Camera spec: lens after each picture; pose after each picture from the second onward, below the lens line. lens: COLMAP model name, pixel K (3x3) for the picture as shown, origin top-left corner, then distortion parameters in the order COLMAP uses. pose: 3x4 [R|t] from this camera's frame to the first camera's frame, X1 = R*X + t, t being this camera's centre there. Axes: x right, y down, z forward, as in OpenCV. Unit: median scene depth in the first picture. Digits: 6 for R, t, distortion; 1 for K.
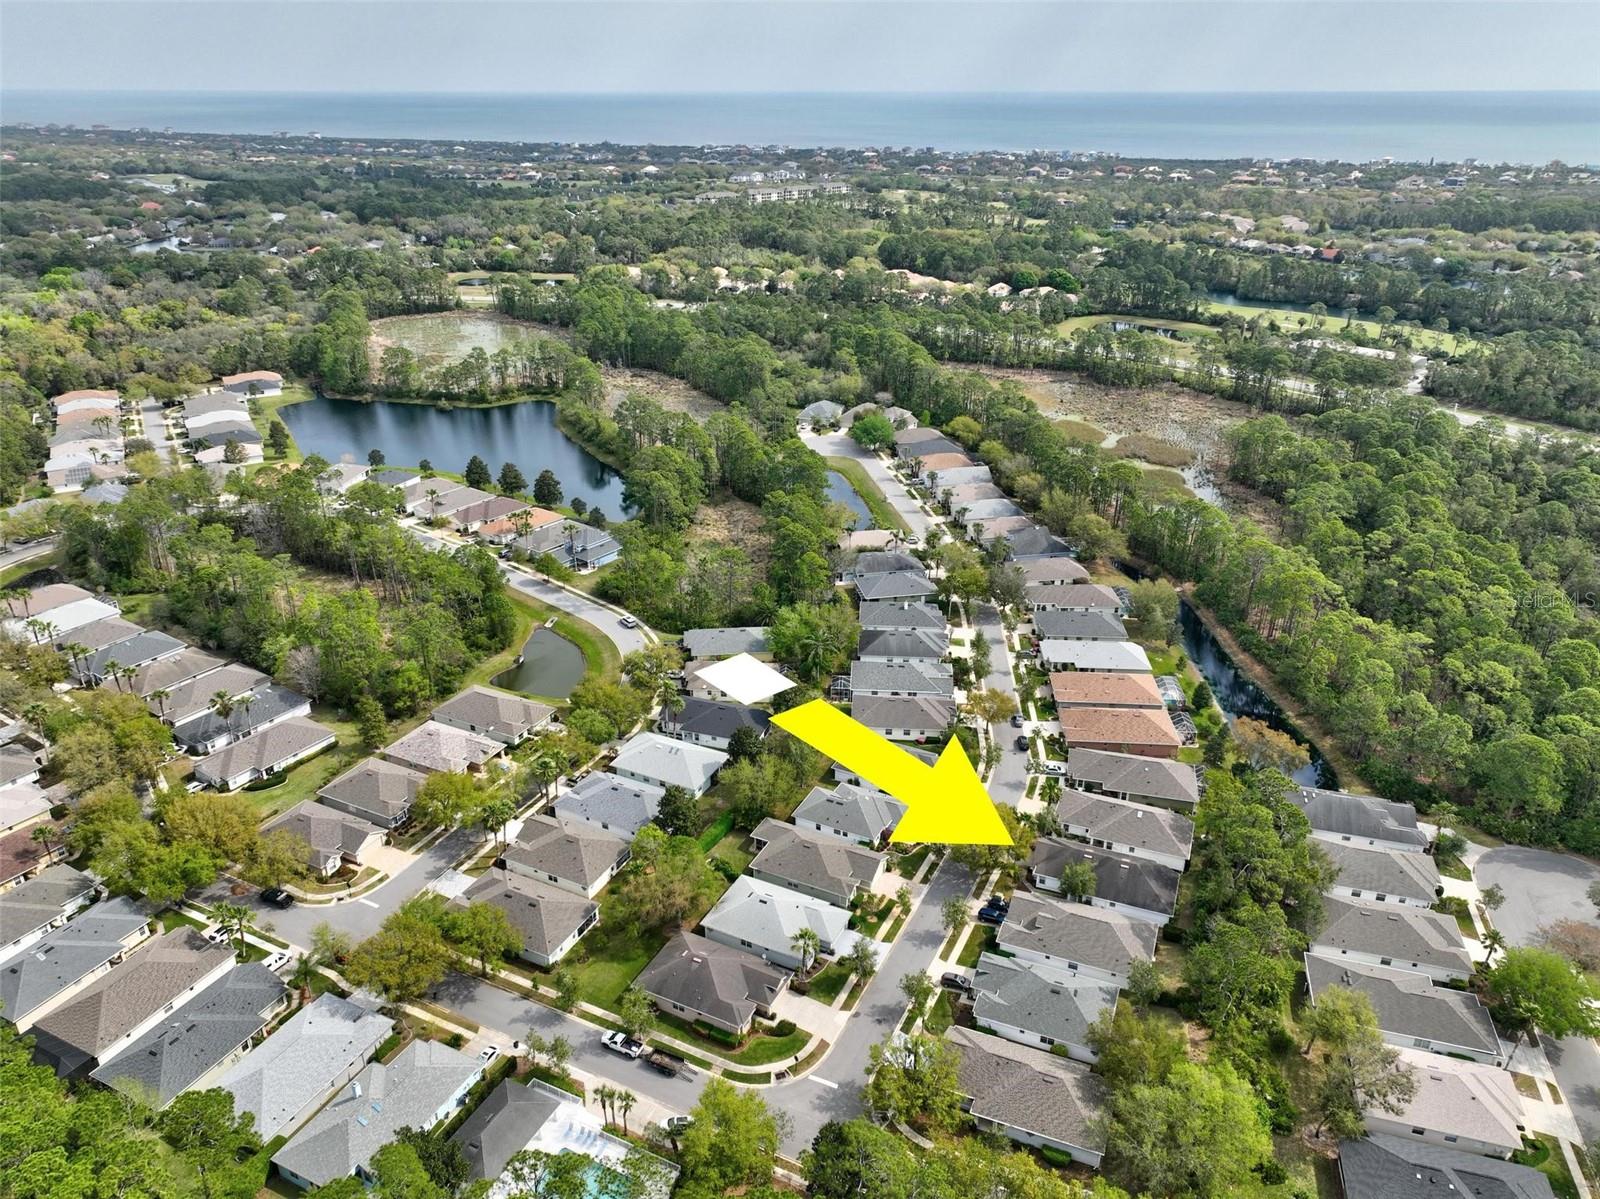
lens RADIAL K [[1124.3, 0, 800.0], [0, 1124.3, 599.5], [0, 0, 1]] dist [0.000274, 0.010551]
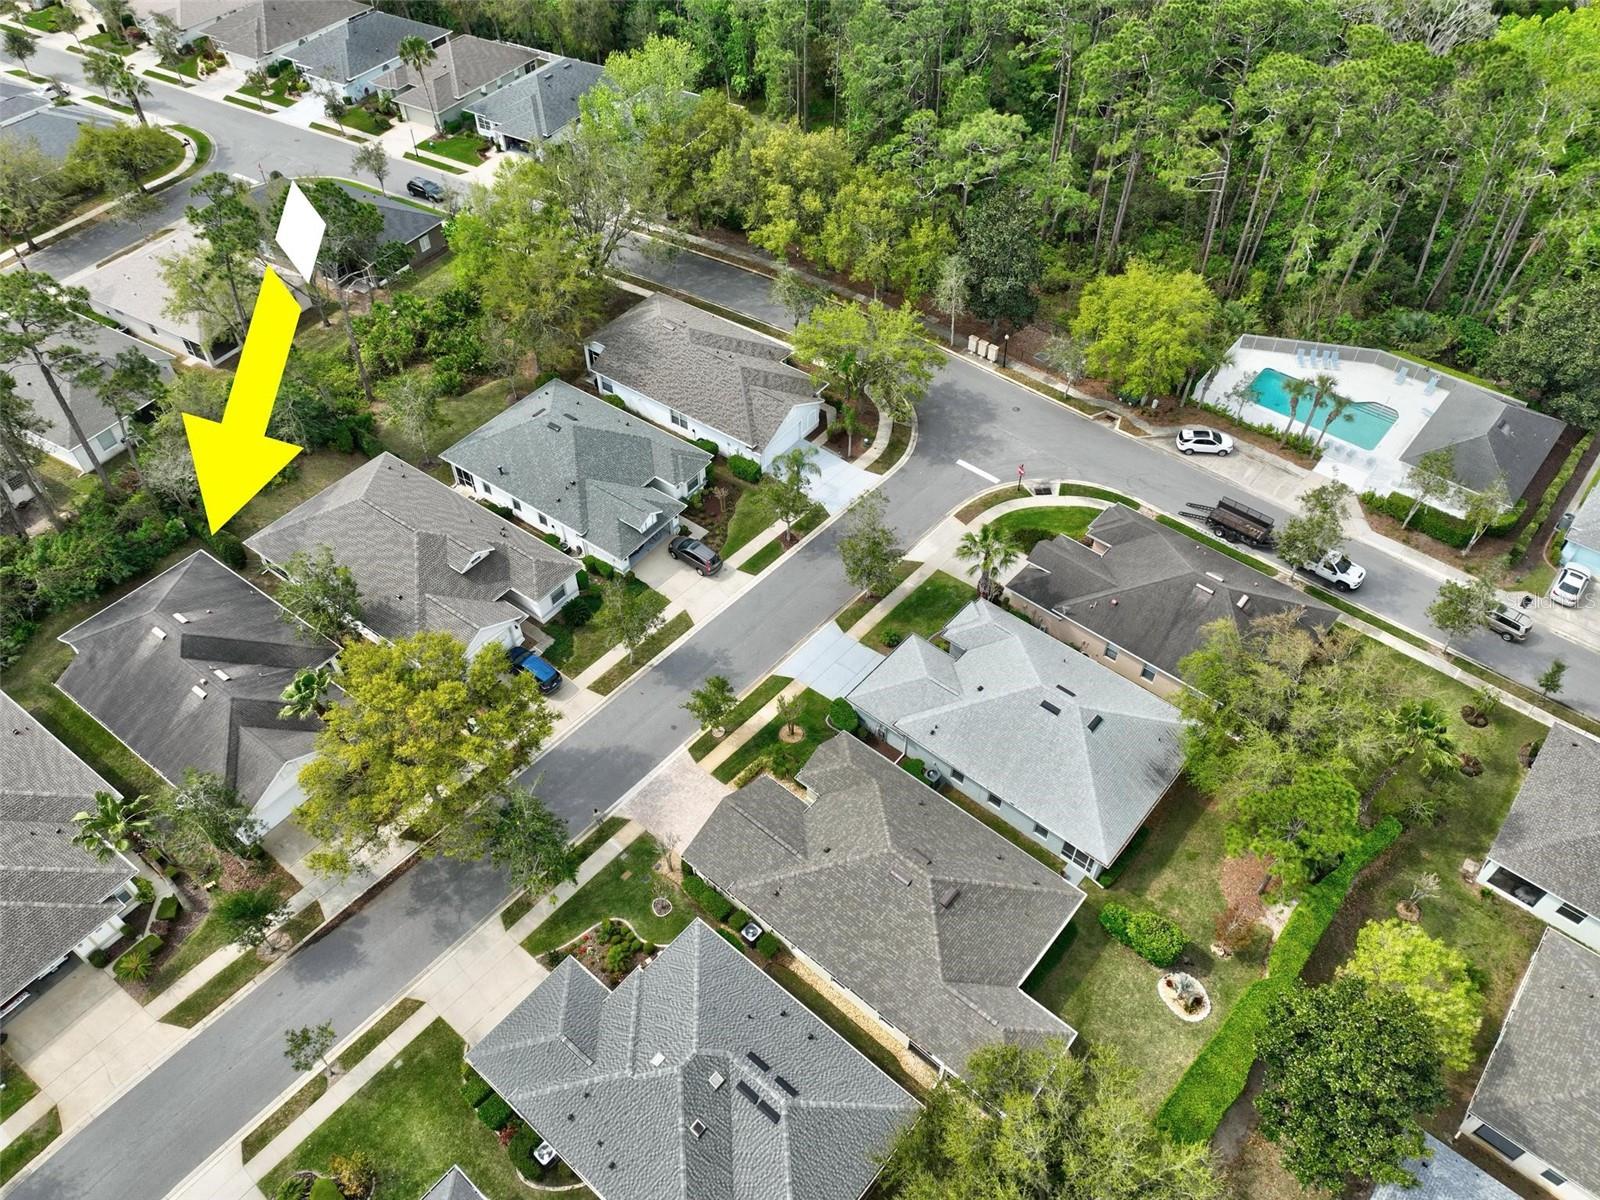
lens RADIAL K [[1124.3, 0, 800.0], [0, 1124.3, 600.0], [0, 0, 1]] dist [0.000274, 0.010551]
pose [[-0.969265, -0.178334, 0.169479, -0.001240], [0.104721, 0.324292, 0.940143, -0.070274], [-0.222620, 0.928995, -0.295650, 0.558599]]
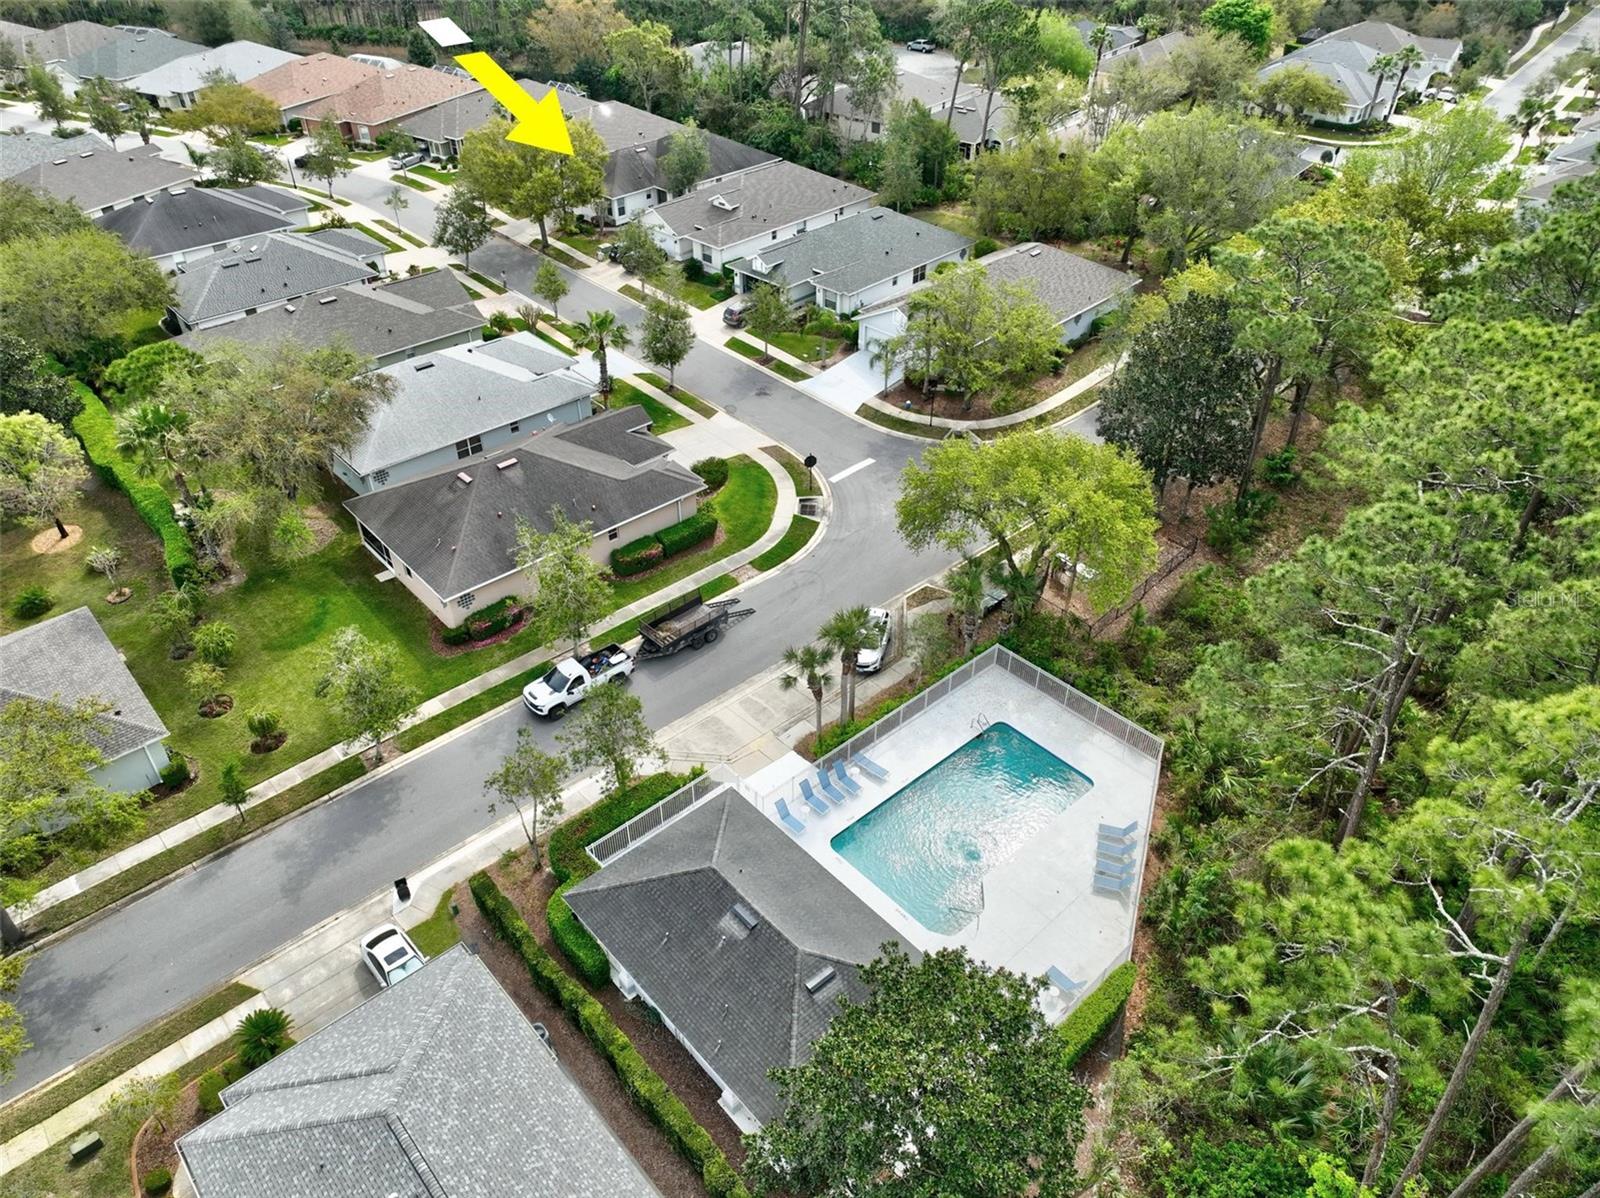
lens RADIAL K [[1124.3, 0, 800.0], [0, 1124.3, 599.0], [0, 0, 1]] dist [0.000274, 0.010551]
pose [[0.370966, -0.560277, 0.740590, -0.180022], [0.387436, 0.818149, 0.424883, 0.106740], [-0.843965, 0.129314, 0.520578, 0.328975]]
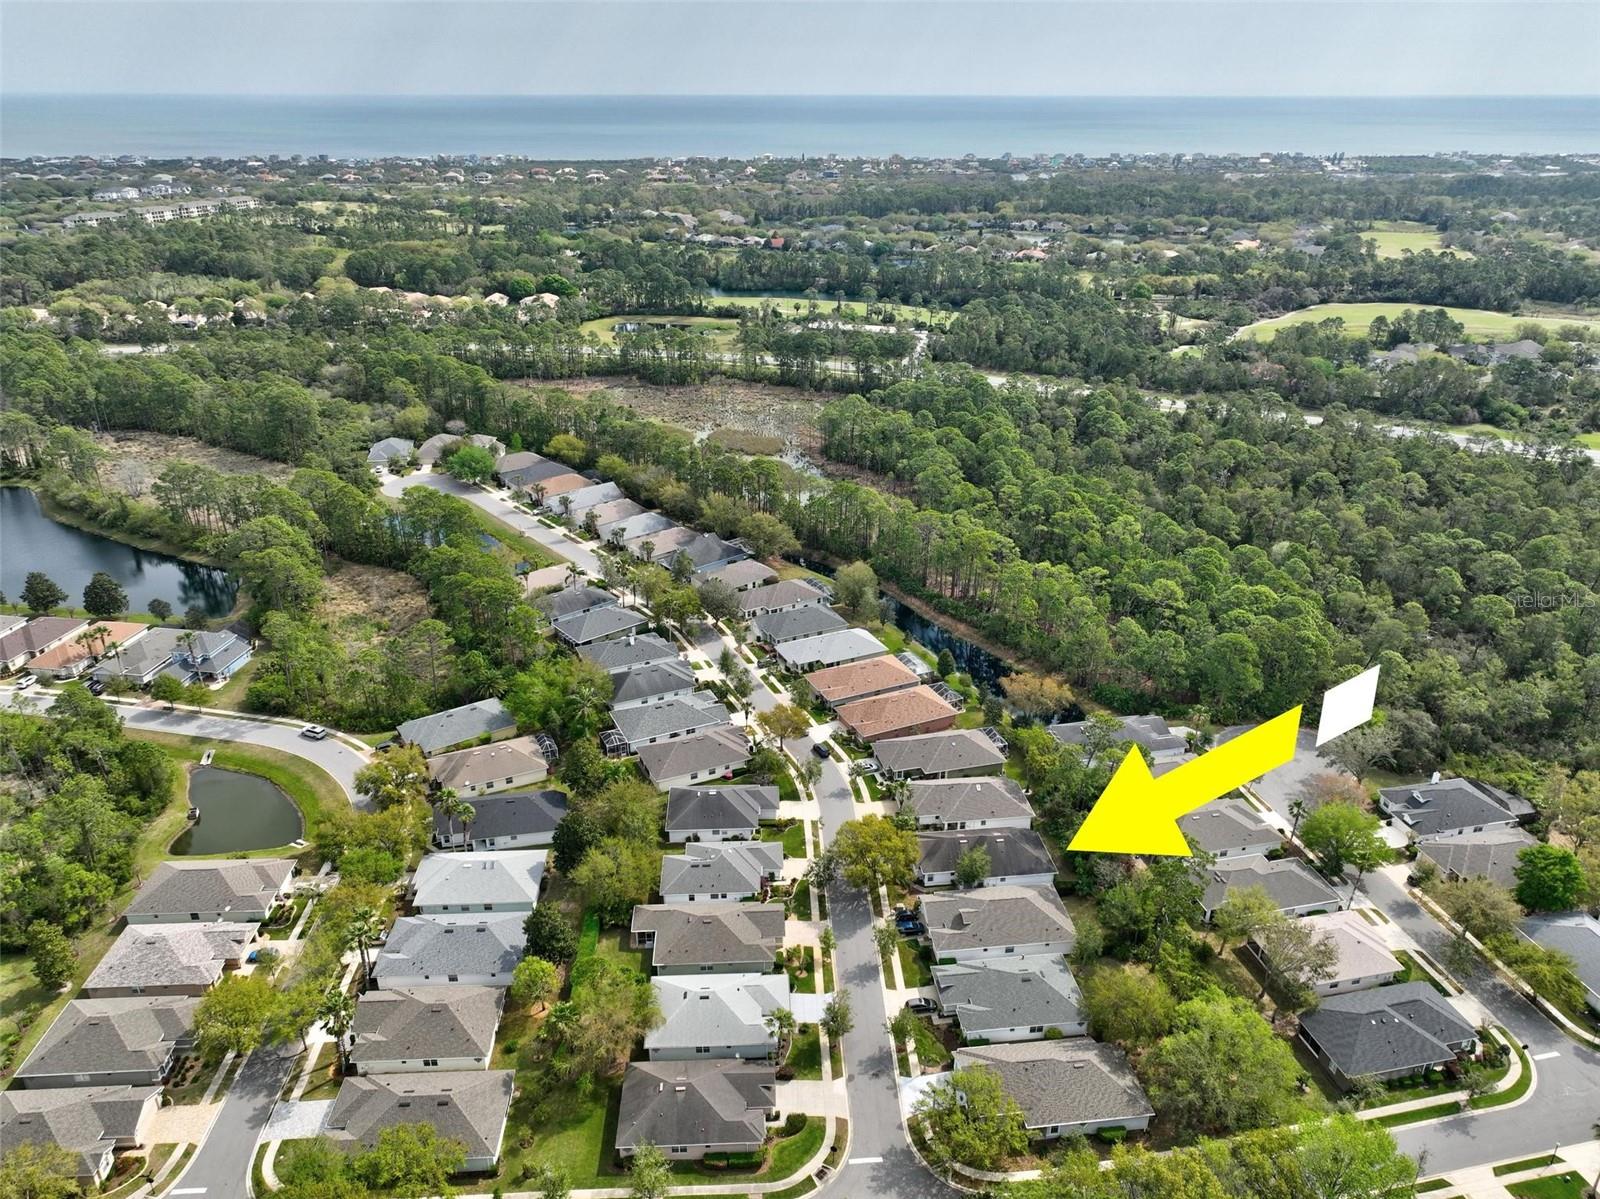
lens RADIAL K [[1124.3, 0, 800.0], [0, 1124.3, 599.5], [0, 0, 1]] dist [0.000274, 0.010551]
pose [[0.874154, -0.199948, 0.442579, -0.150235], [0.200970, 0.978556, 0.045148, -0.033400], [-0.442115, 0.049479, 0.895592, 0.074545]]
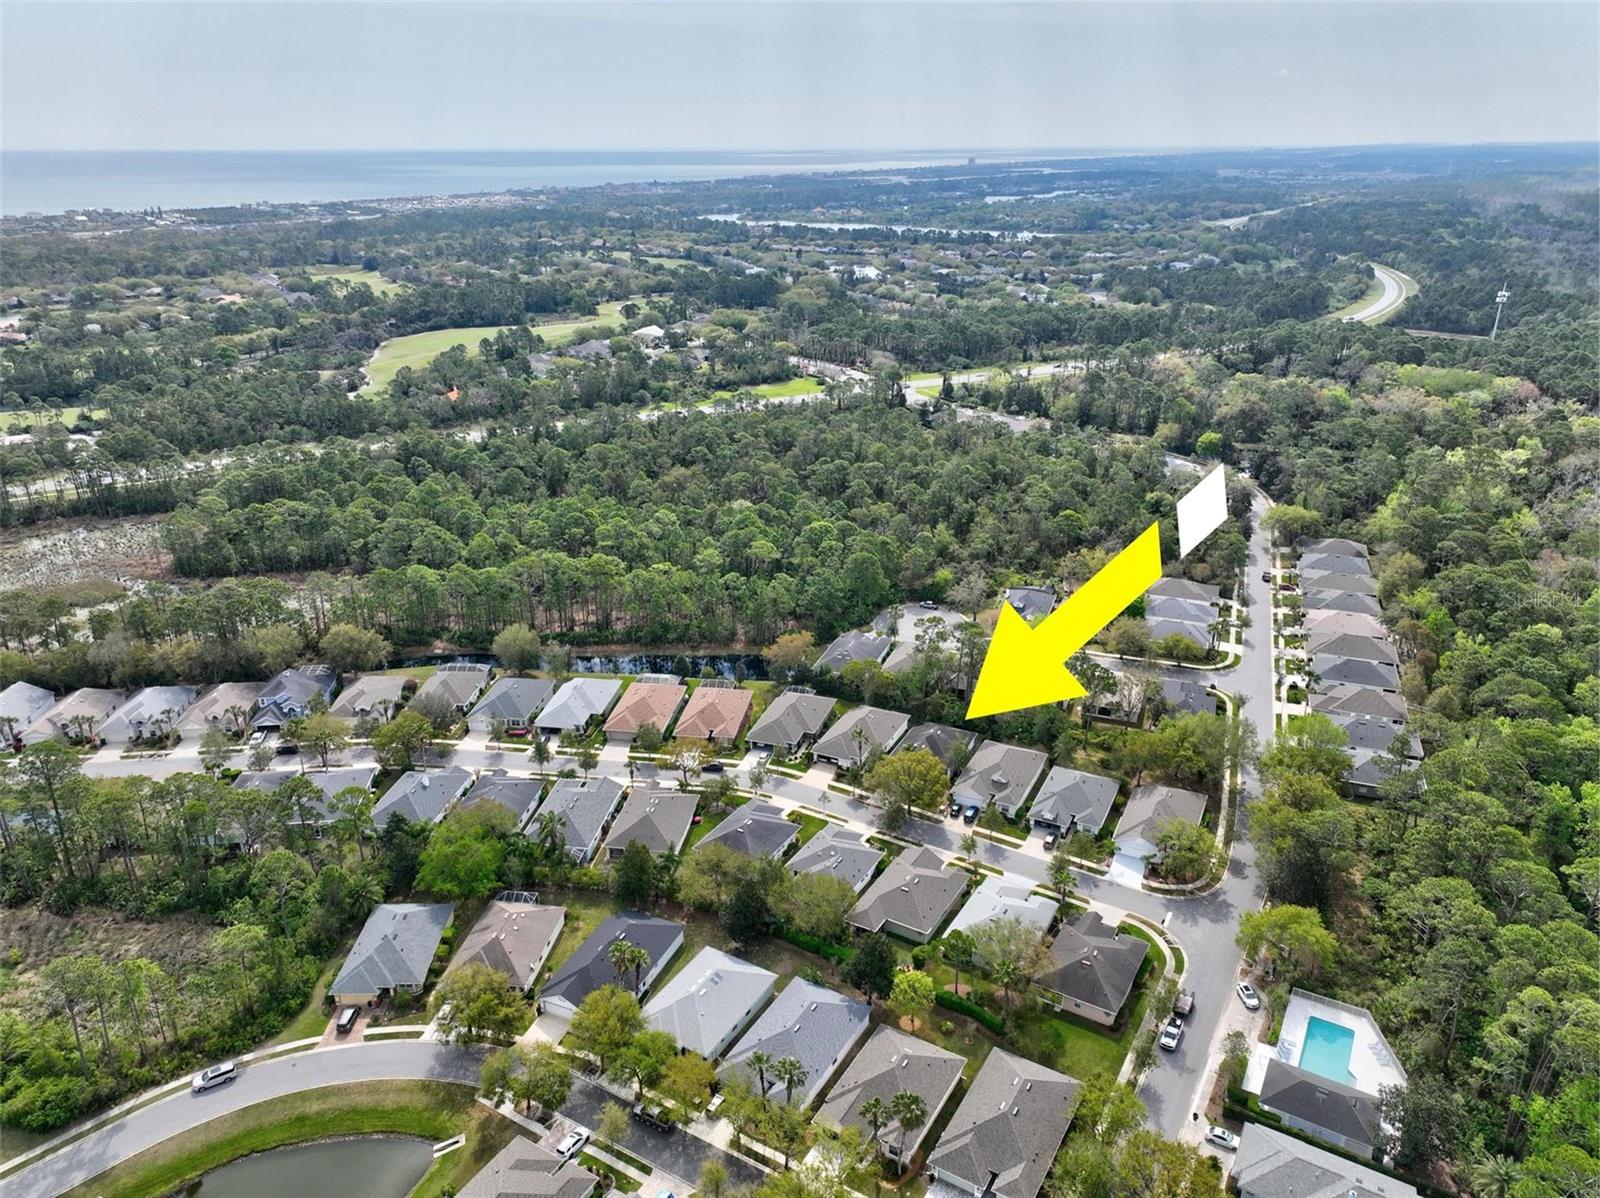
lens RADIAL K [[1124.3, 0, 800.0], [0, 1124.3, 599.0], [0, 0, 1]] dist [0.000274, 0.010551]
pose [[0.076576, -0.376469, 0.923259, -0.450308], [0.418878, 0.852447, 0.312852, -0.191263], [-0.904808, 0.362776, 0.222971, 0.419556]]
